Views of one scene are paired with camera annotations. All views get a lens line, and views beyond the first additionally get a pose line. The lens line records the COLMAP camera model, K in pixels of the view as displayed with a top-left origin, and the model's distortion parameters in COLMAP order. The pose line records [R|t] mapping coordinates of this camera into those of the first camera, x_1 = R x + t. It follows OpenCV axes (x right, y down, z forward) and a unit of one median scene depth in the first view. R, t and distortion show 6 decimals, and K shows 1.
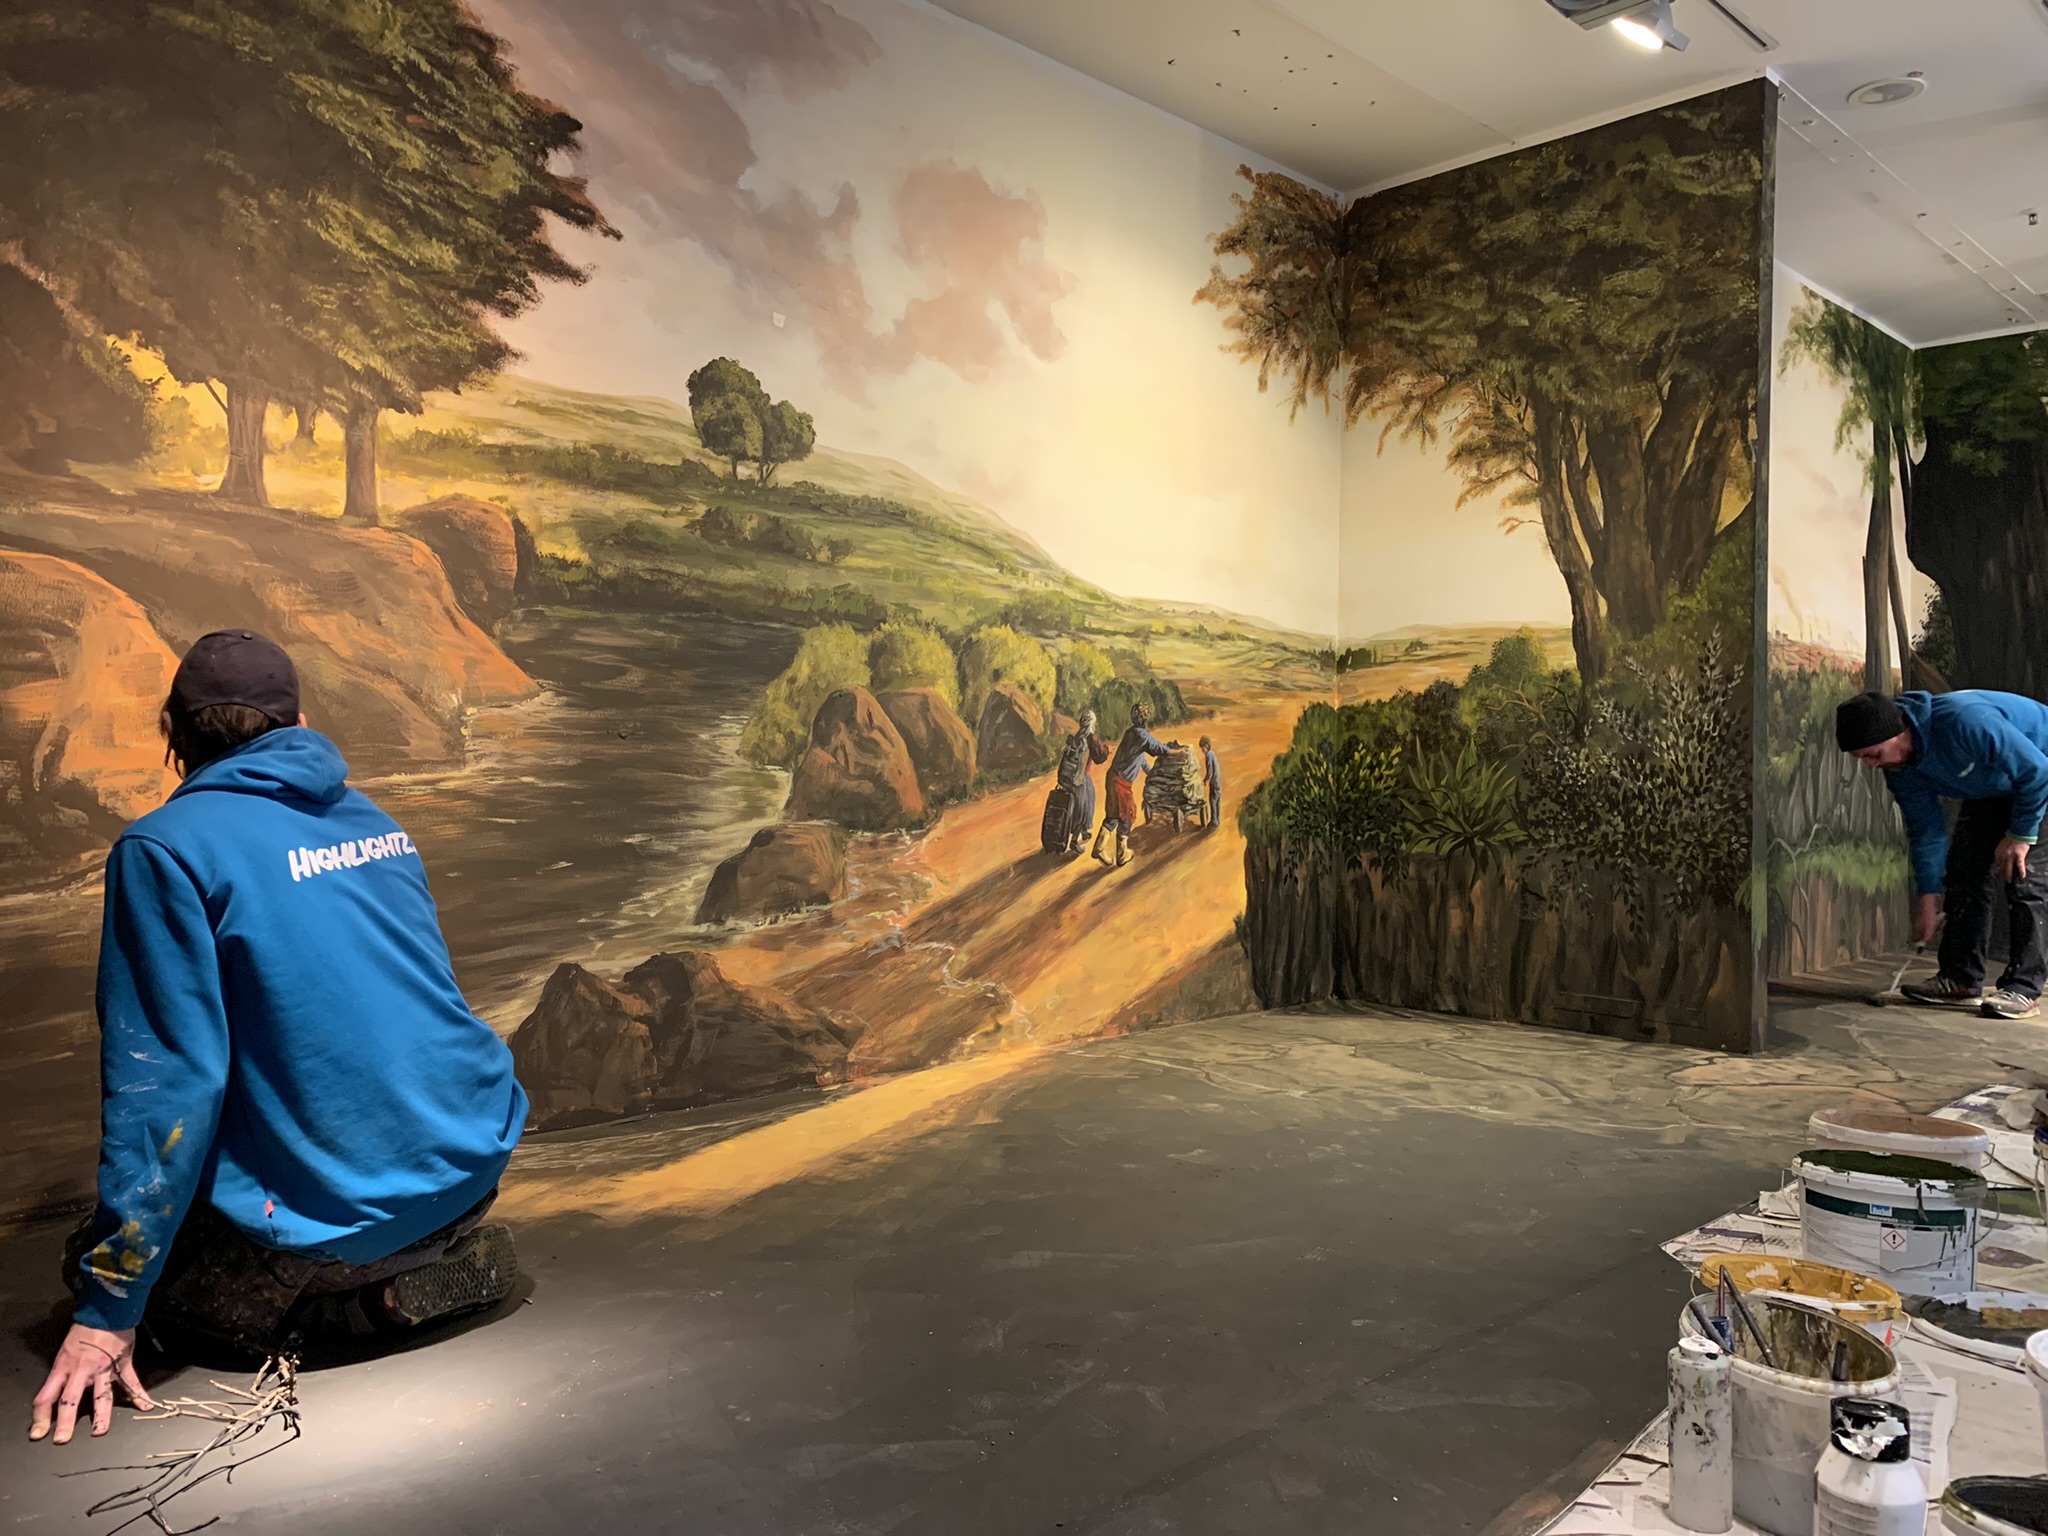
lens RADIAL K [[1563.3, 0, 1007.7], [0, 1563.3, 761.4], [0, 0, 1]] dist [0.034714, -0.045683]
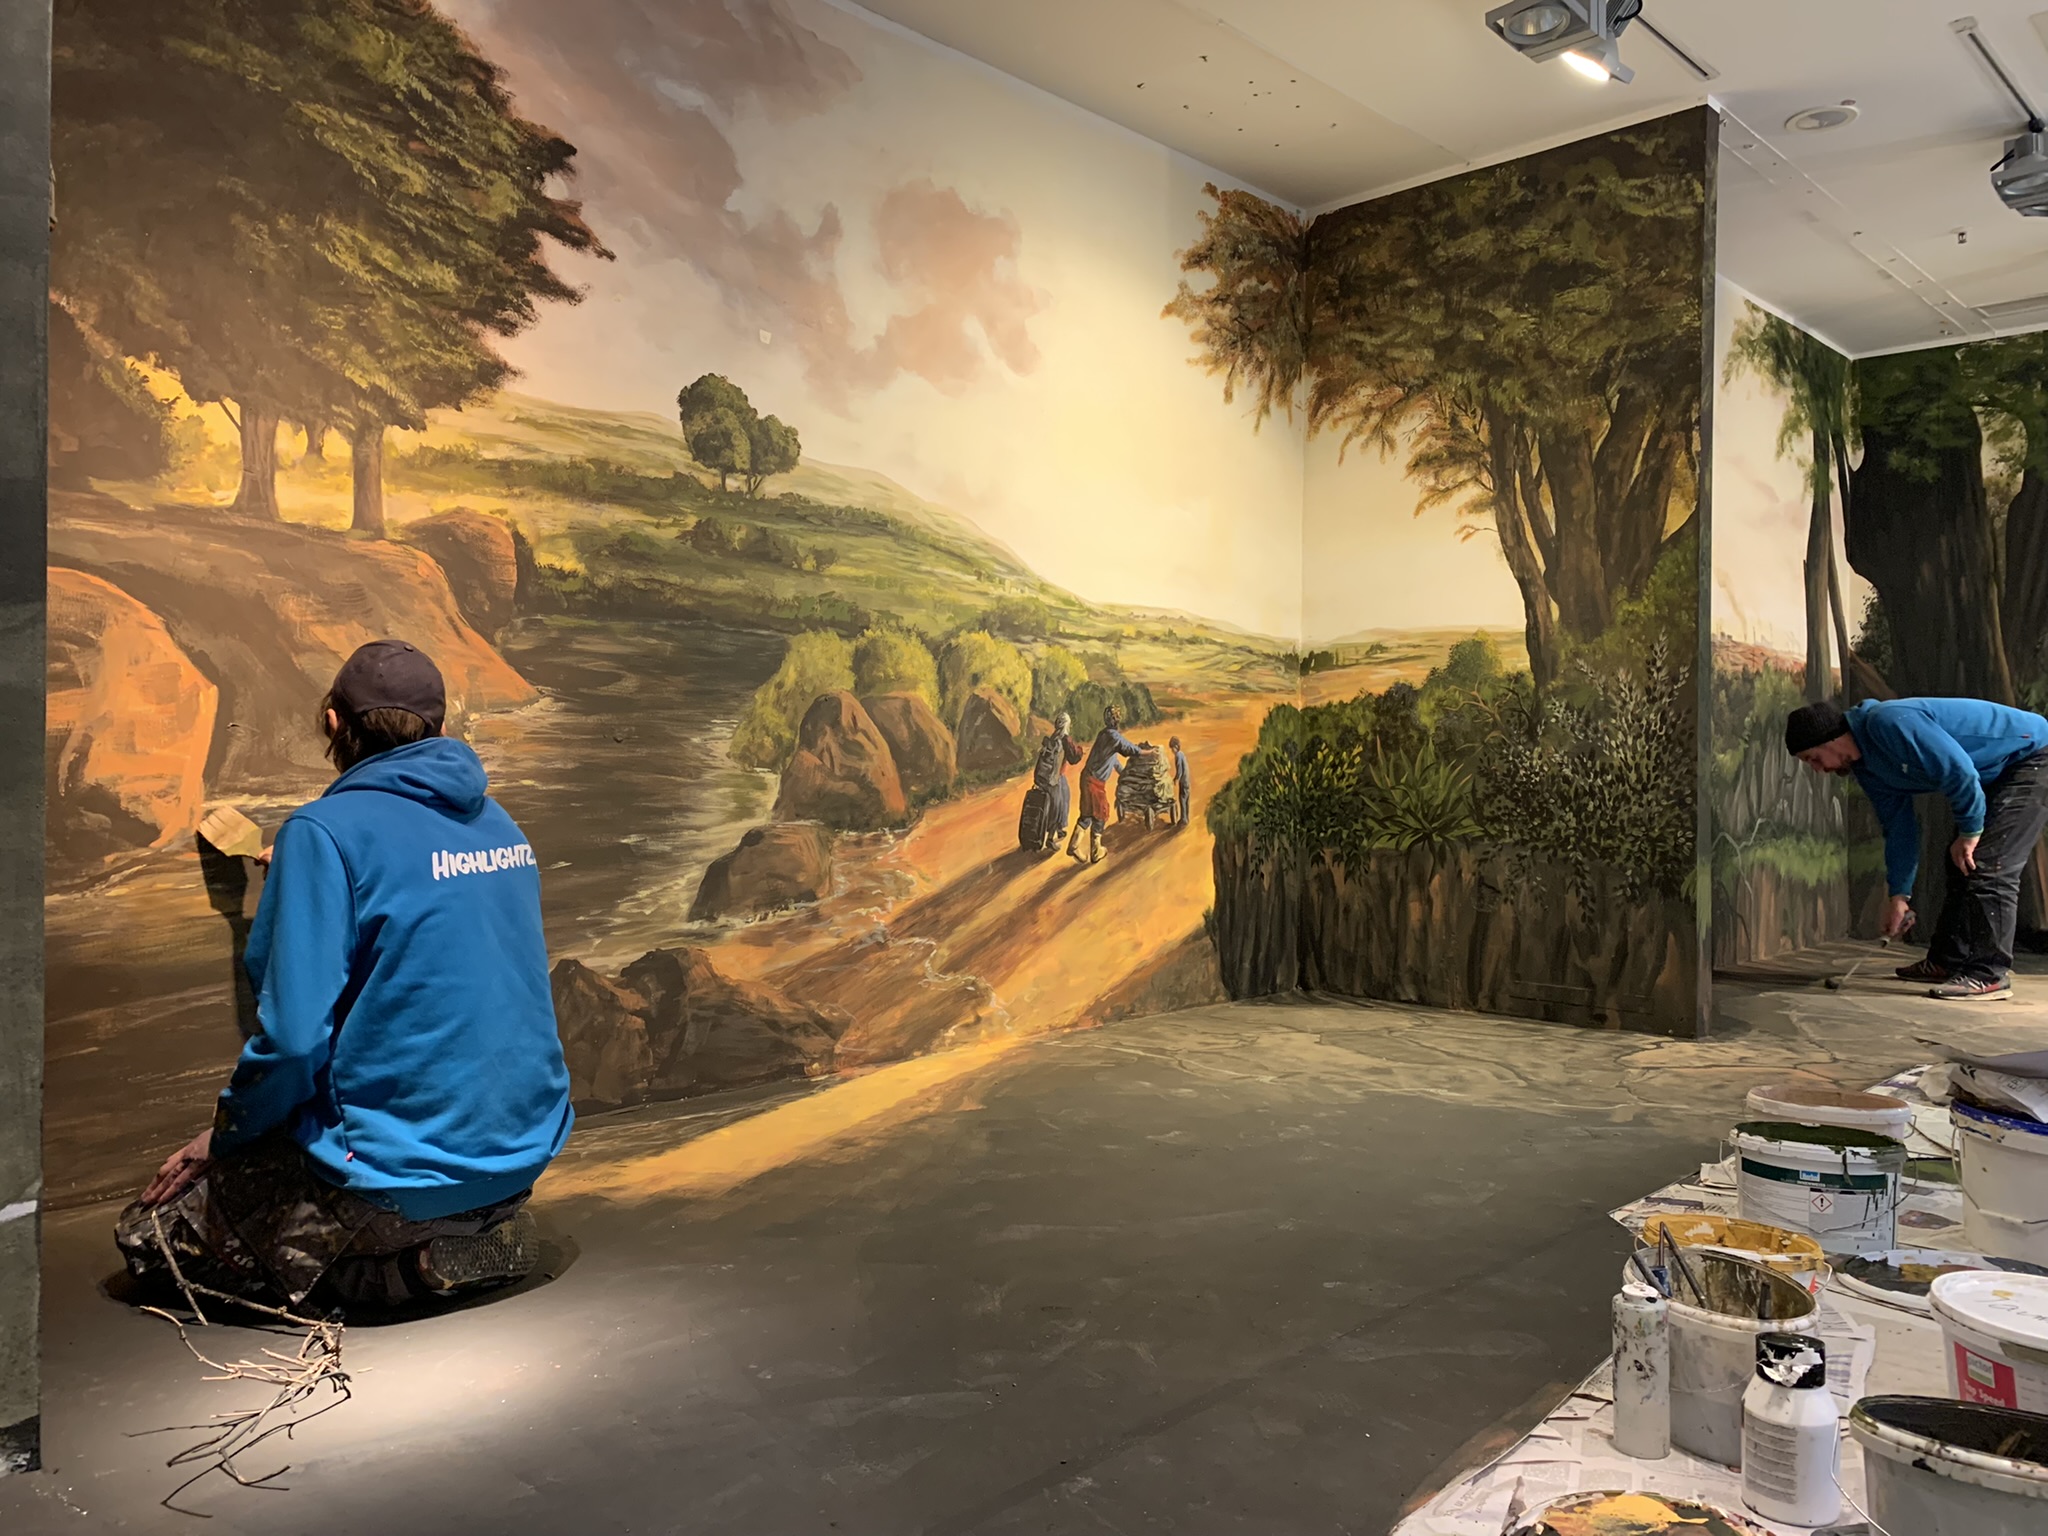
lens RADIAL K [[1563.3, 0, 1011.3], [0, 1563.3, 767.2], [0, 0, 1]] dist [0.034714, -0.045683]
pose [[0.999610, -0.004630, 0.027548, -0.011226], [0.004508, 0.999980, 0.004508, -0.001335], [-0.027569, -0.004382, 0.999610, -0.033045]]
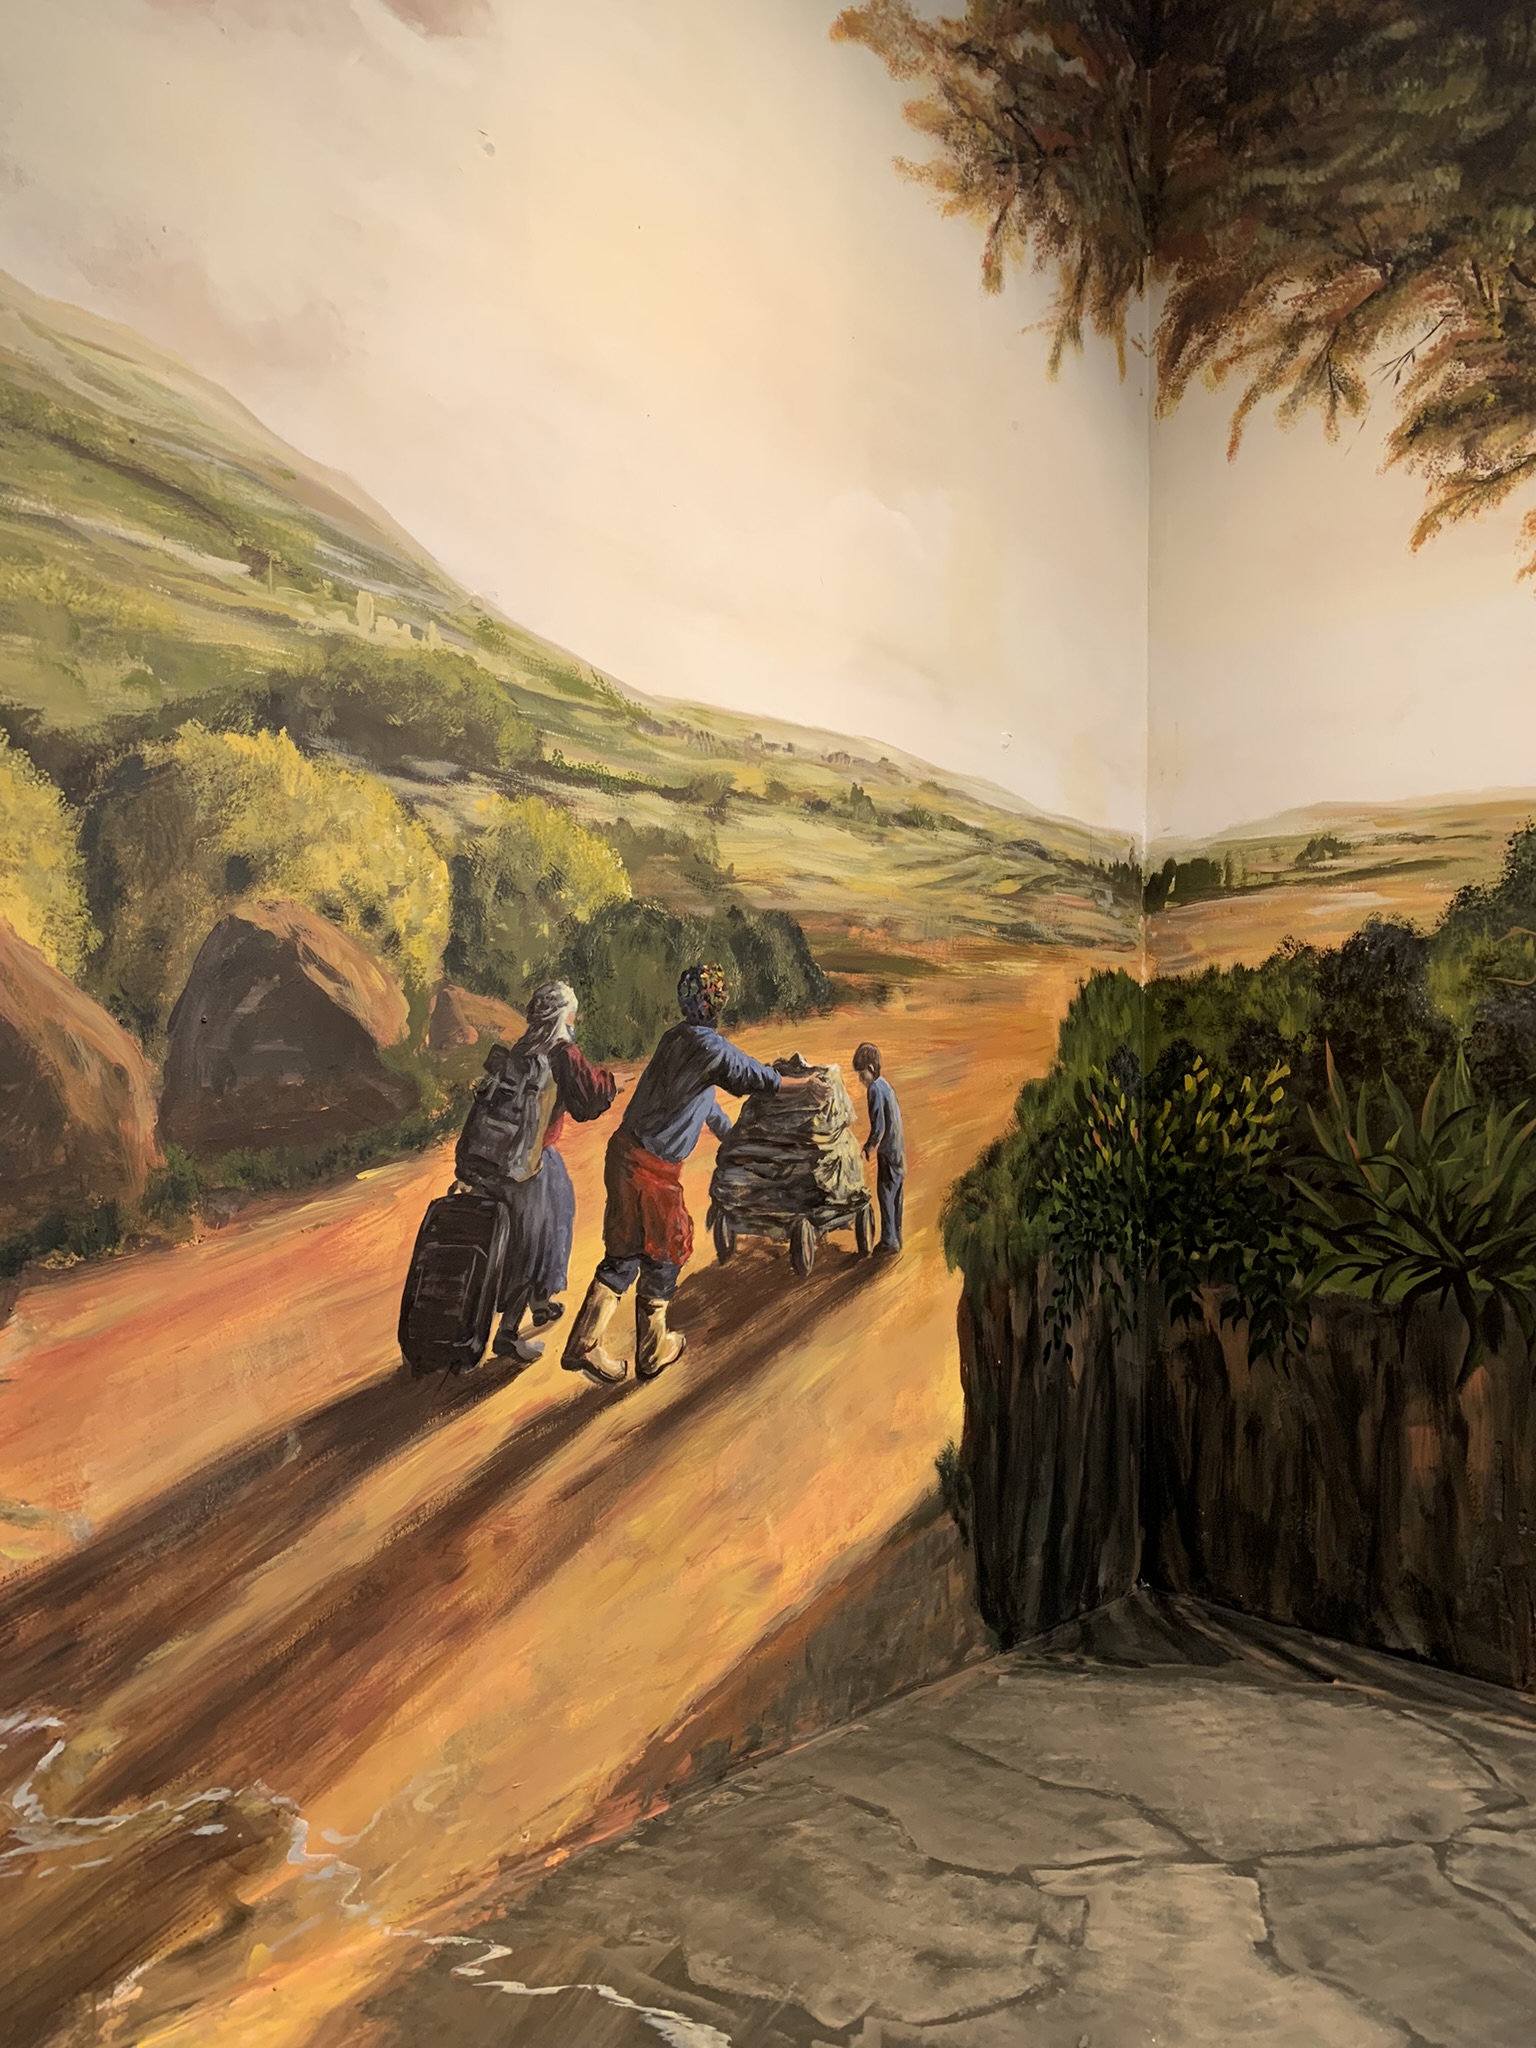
lens RADIAL K [[1563.3, 0, 765.3], [0, 1563.3, 1014.3], [0, 0, 1]] dist [0.034714, -0.045683]
pose [[0.999397, -0.000503, 0.034705, 0.089806], [0.001386, 0.999676, -0.025432, -0.014681], [-0.034681, 0.025465, 0.999074, 0.615682]]
